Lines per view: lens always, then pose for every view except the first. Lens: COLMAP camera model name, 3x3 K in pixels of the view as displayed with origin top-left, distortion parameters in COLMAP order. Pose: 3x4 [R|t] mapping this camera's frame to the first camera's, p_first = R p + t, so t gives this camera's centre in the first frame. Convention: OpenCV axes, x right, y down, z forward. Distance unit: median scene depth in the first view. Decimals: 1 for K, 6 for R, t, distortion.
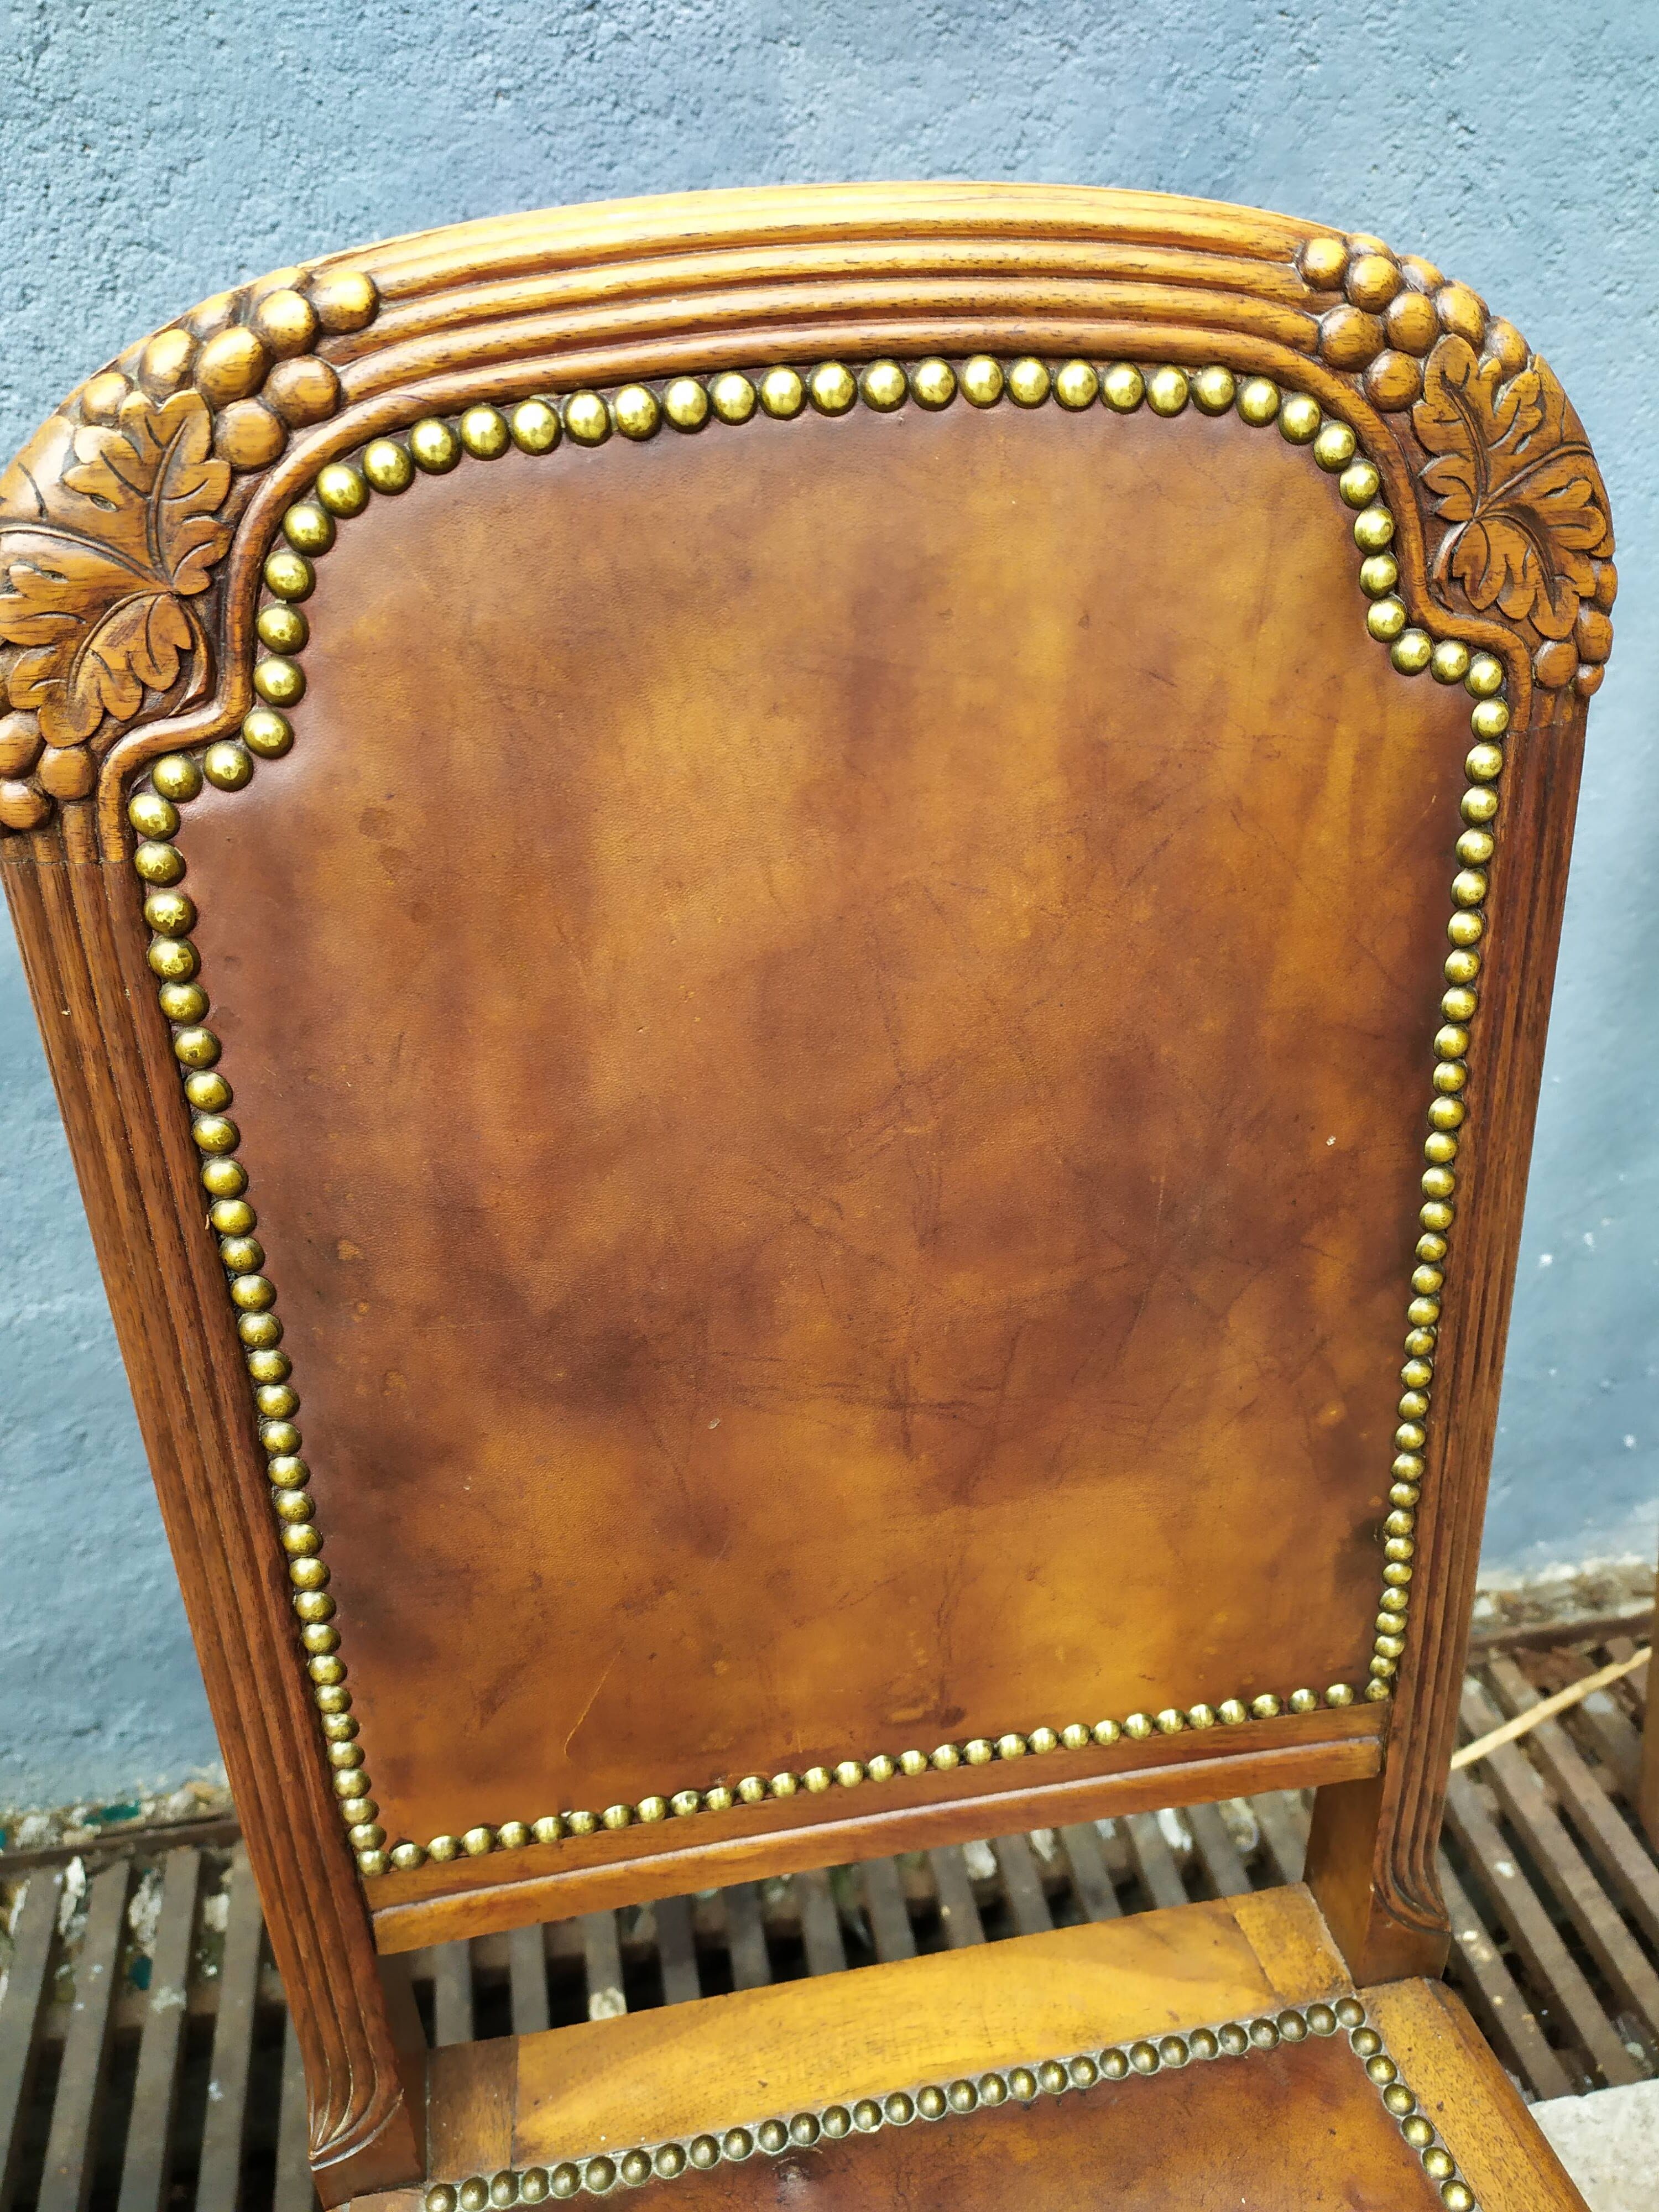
lens RADIAL K [[1695.2, 0, 845.3], [0, 1695.2, 1108.4], [0, 0, 1]] dist [0.033565, -0.027820]
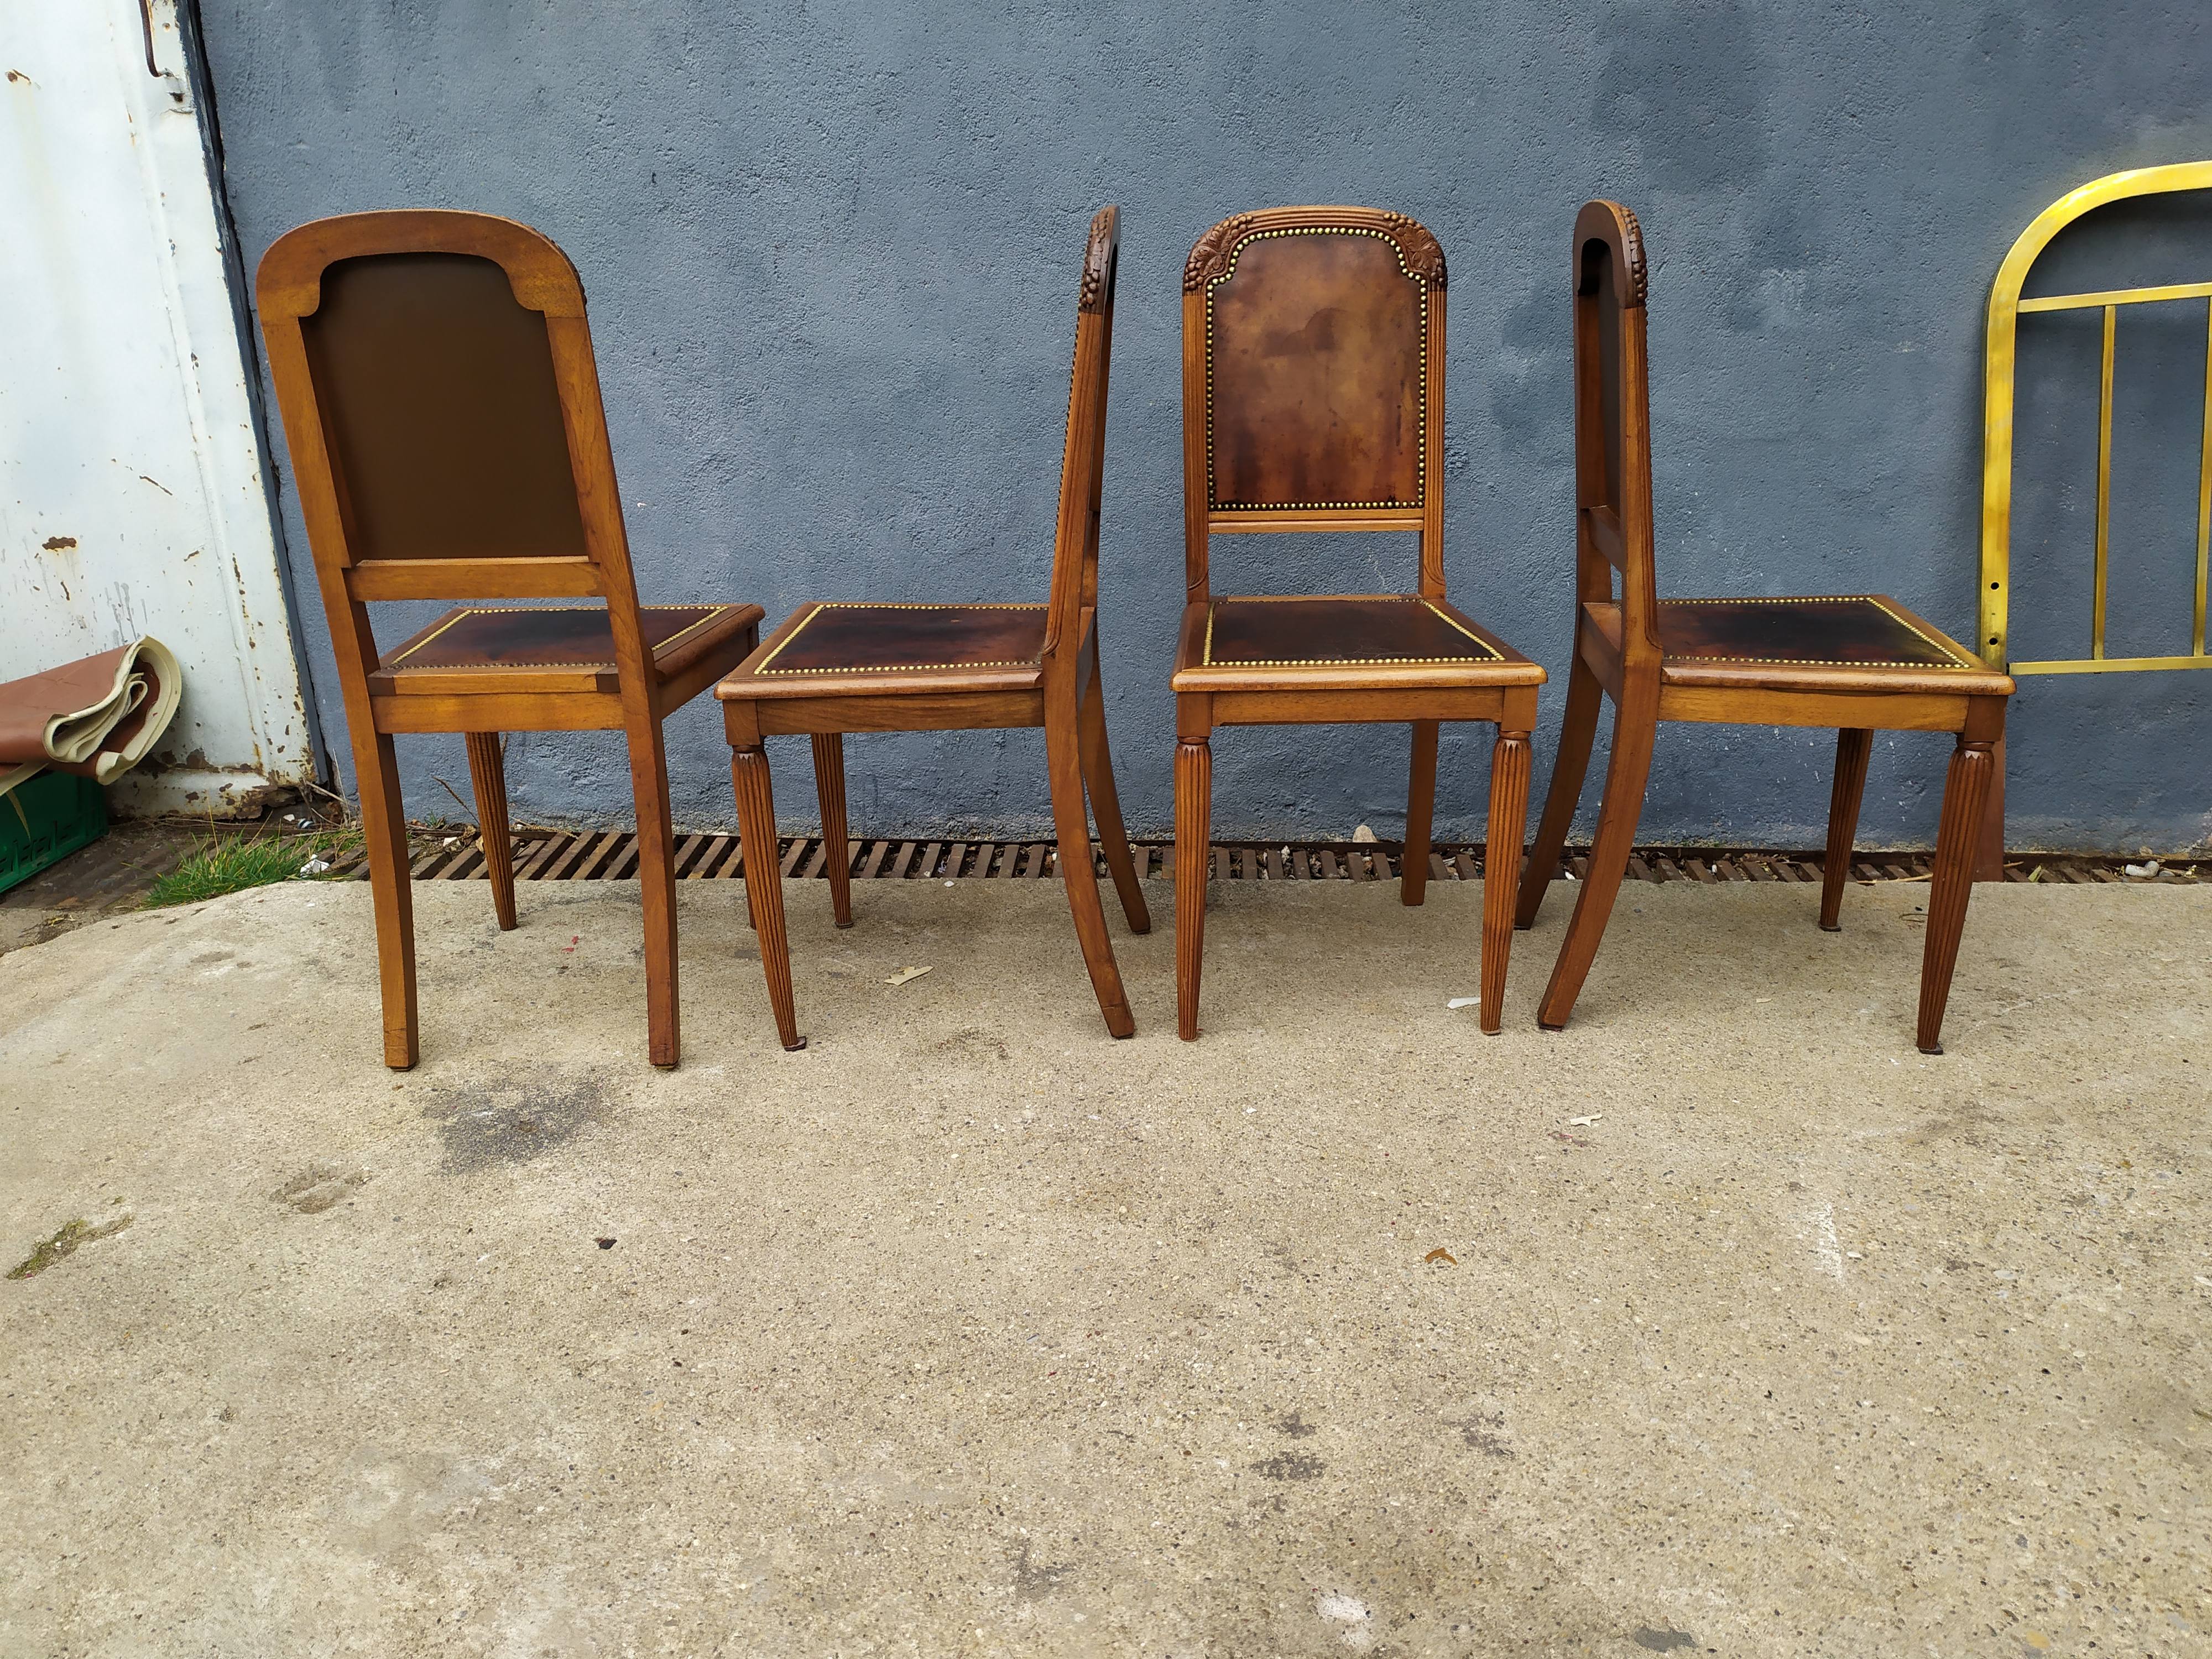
lens RADIAL K [[1695.2, 0, 1124.2], [0, 1695.2, 819.0], [0, 0, 1]] dist [0.033565, -0.027820]
pose [[0.975278, 0.080123, -0.205943, -0.420526], [-0.125217, 0.968269, -0.216279, 2.345140], [0.182080, 0.236720, 0.954364, -3.441913]]
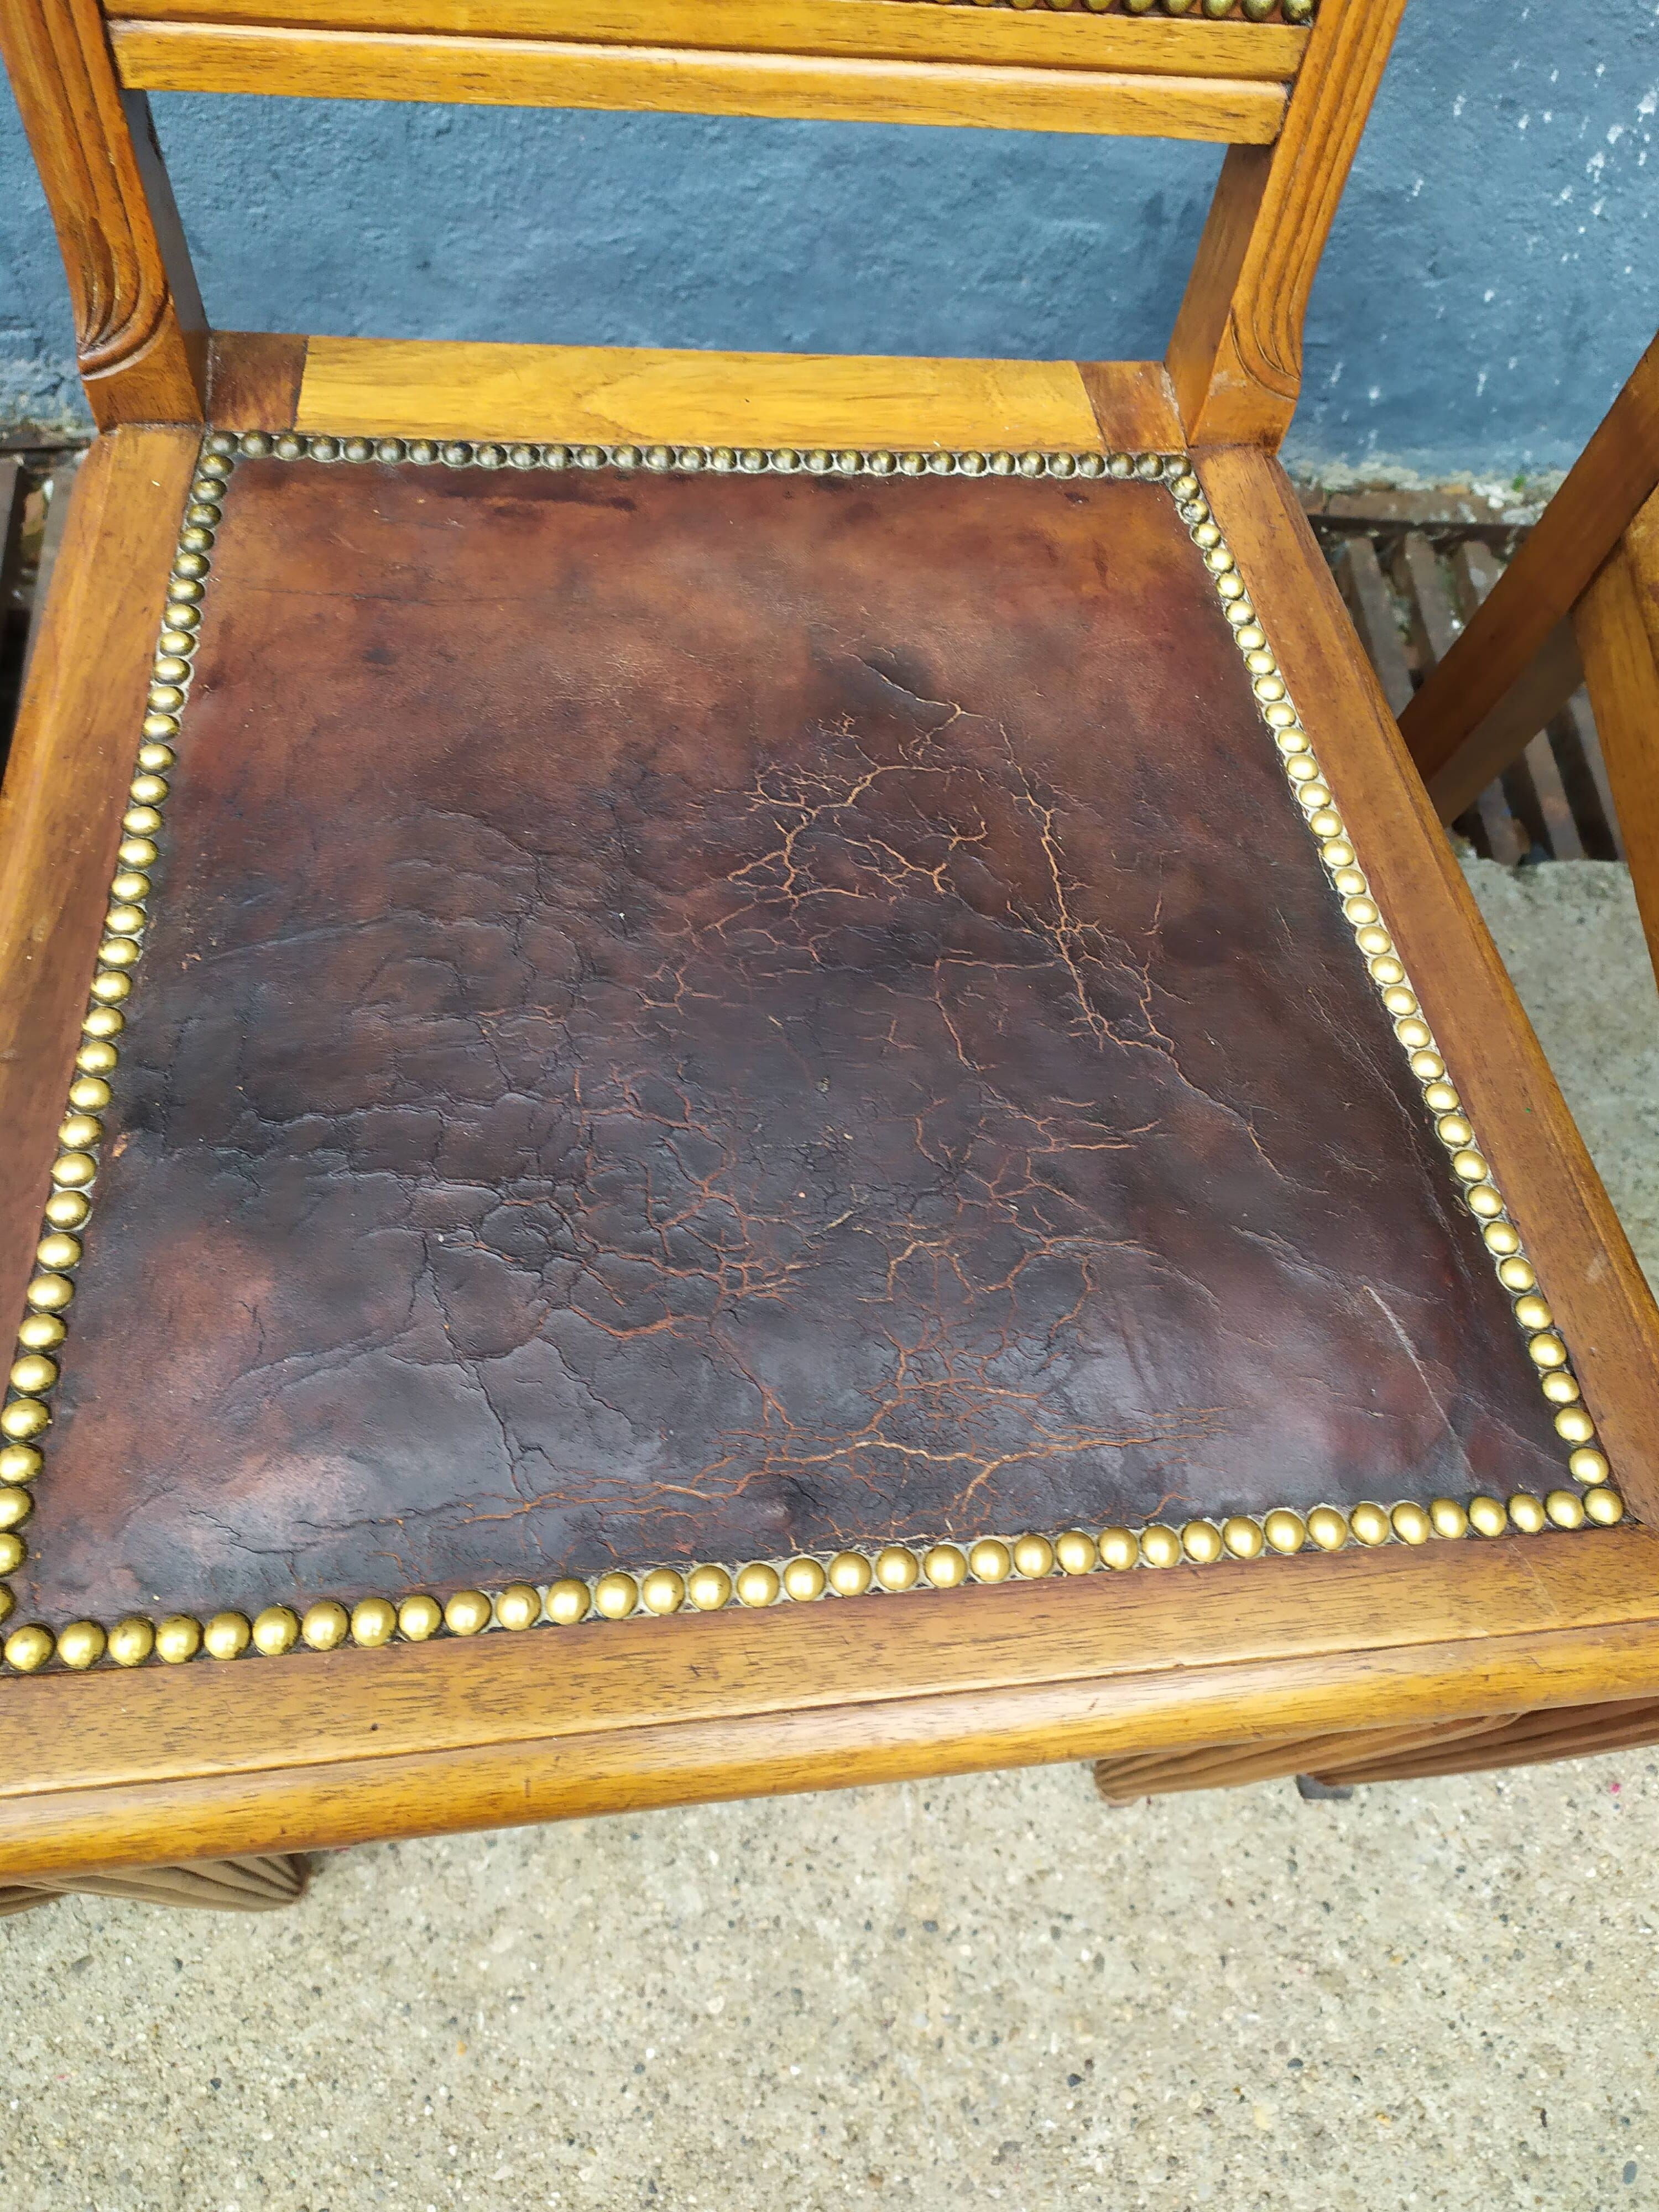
lens RADIAL K [[1695.2, 0, 855.3], [0, 1695.2, 1106.2], [0, 0, 1]] dist [0.033565, -0.027820]
pose [[0.984571, 0.153045, 0.084830, -0.856017], [-0.174941, 0.850337, 0.496309, 0.542063], [0.003823, -0.503492, 0.863991, -0.190351]]
